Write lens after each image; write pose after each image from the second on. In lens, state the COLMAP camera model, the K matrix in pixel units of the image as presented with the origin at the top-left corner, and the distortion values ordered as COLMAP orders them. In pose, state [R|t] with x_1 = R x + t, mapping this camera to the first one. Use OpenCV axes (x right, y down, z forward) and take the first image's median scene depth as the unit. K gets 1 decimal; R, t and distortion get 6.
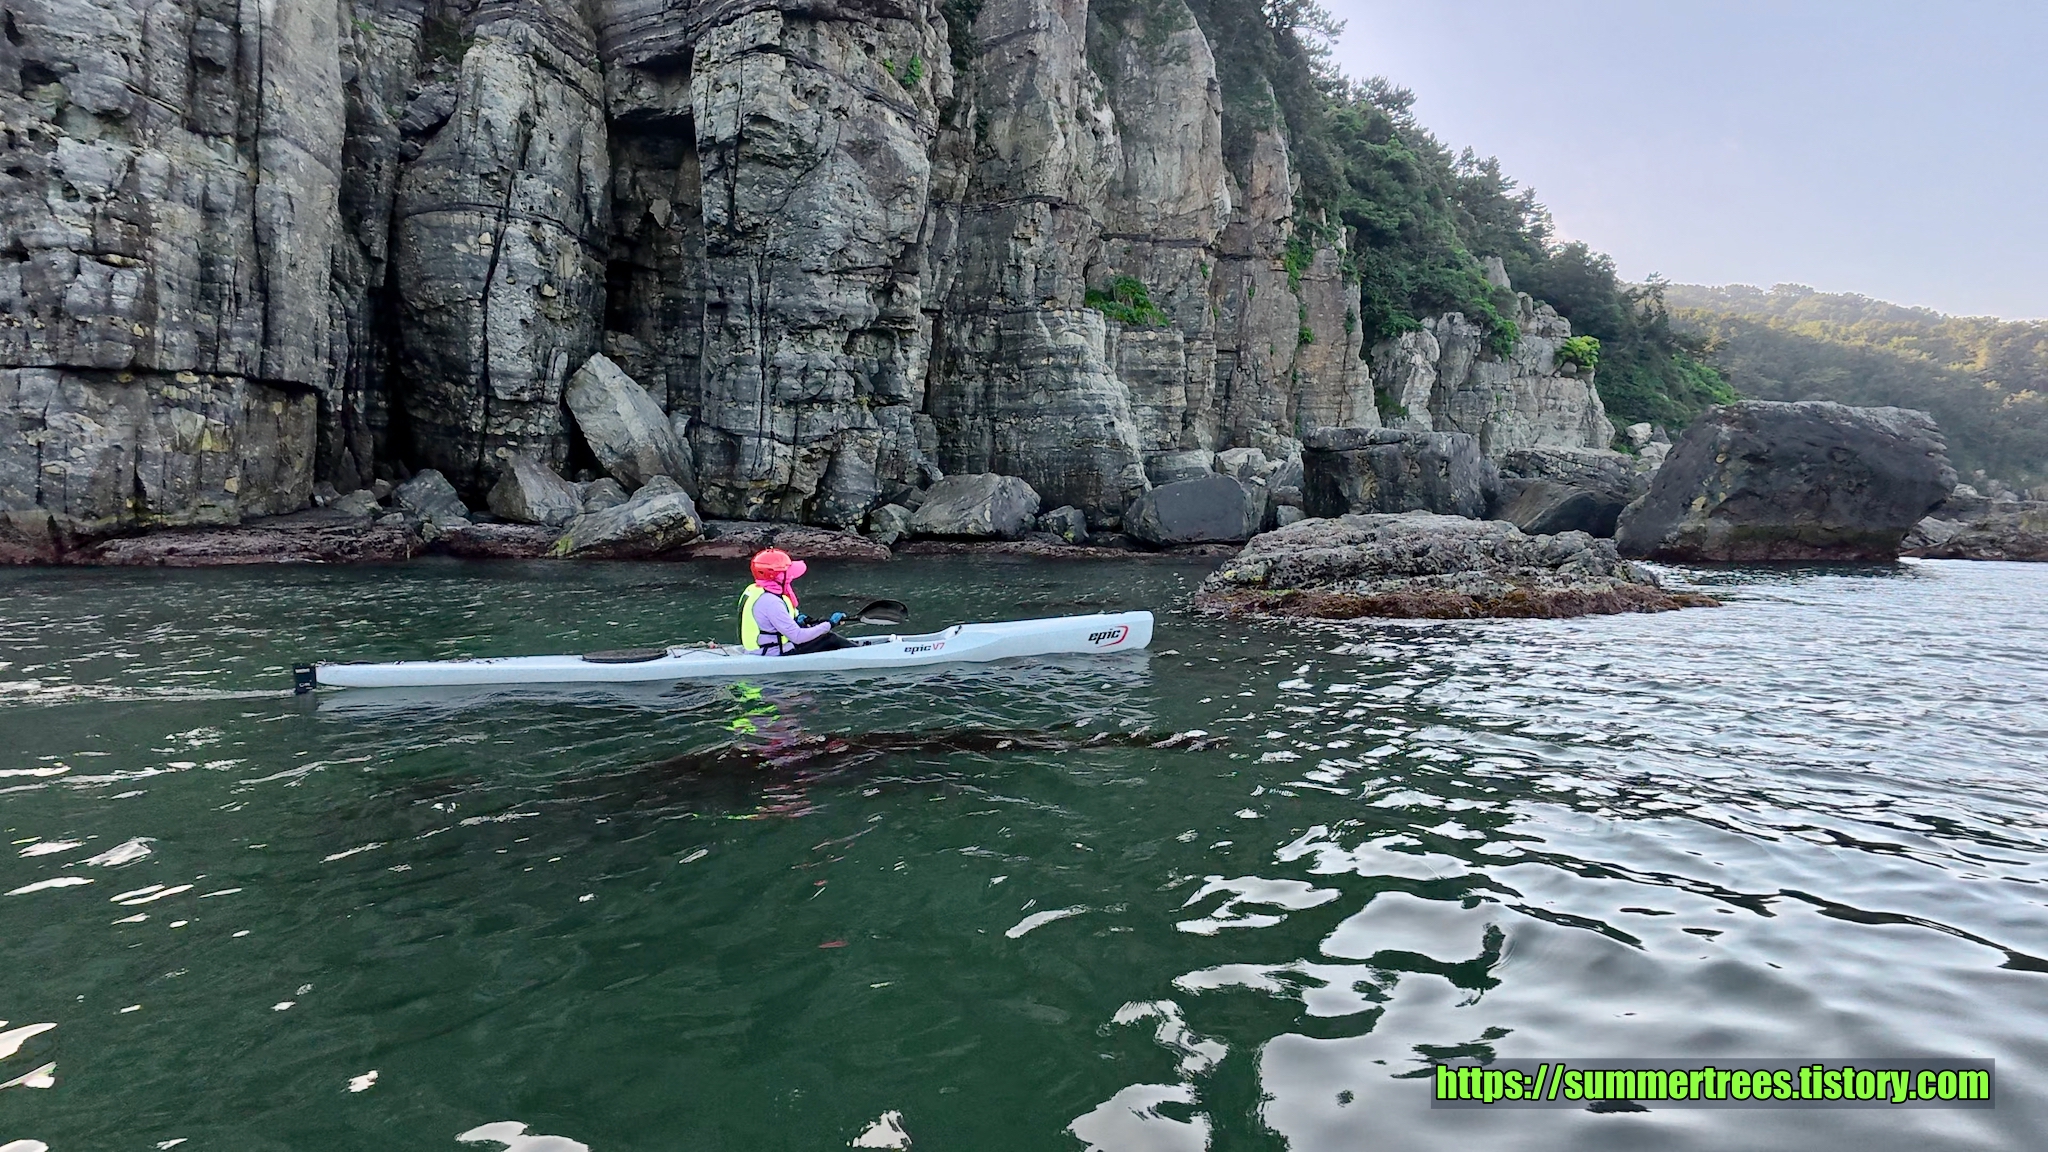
lens RADIAL K [[965.9, 0, 1022.0], [0, 965.9, 577.0], [0, 0, 1]] dist [0.007814, -0.002465]
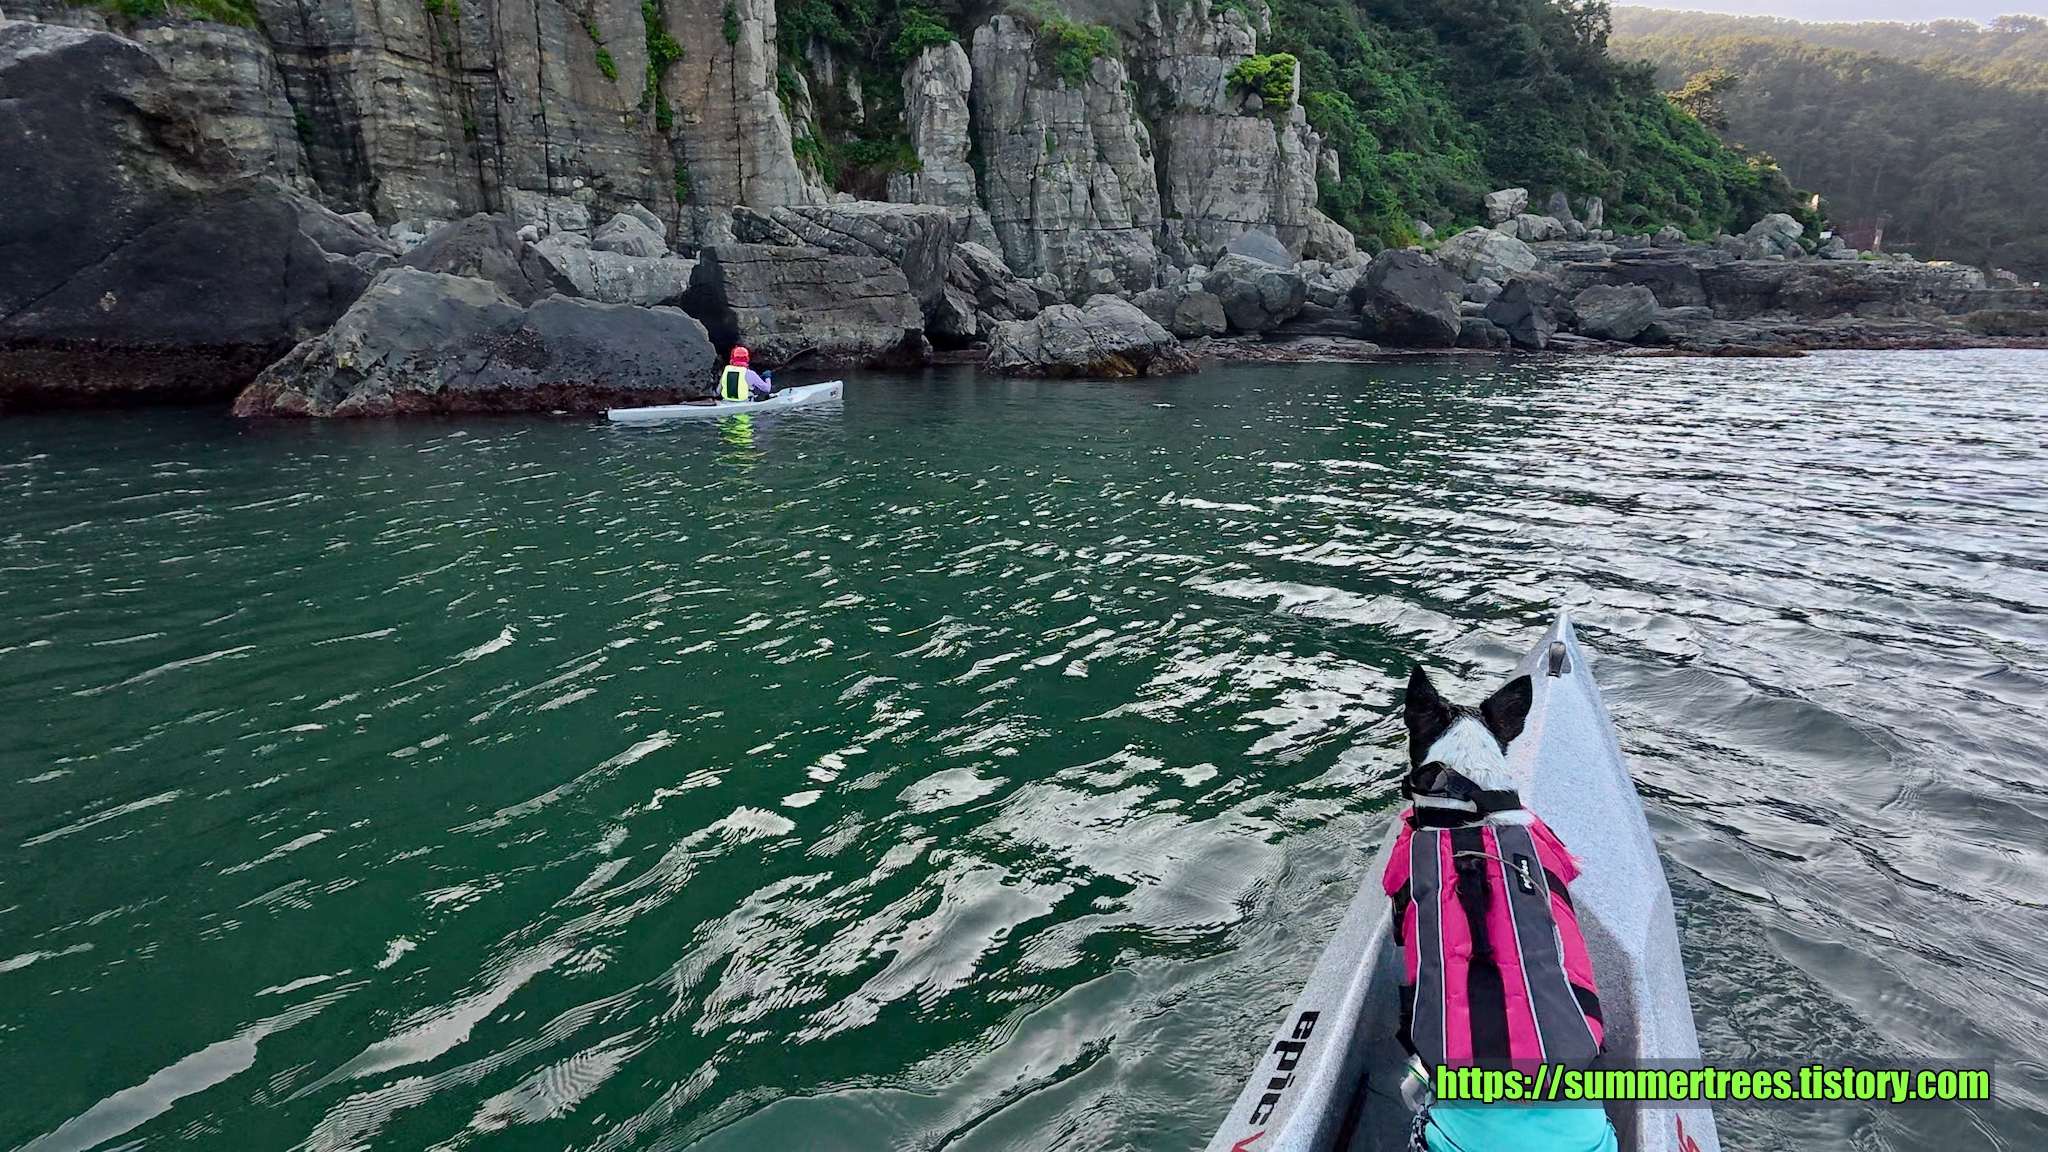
lens RADIAL K [[965.9, 0, 1024.8], [0, 965.9, 575.1], [0, 0, 1]] dist [0.007814, -0.002465]
pose [[0.994090, 0.018791, -0.106923, 0.479137], [0.002104, 0.981387, 0.192028, -0.008522], [0.108541, -0.191118, 0.975547, 0.210128]]
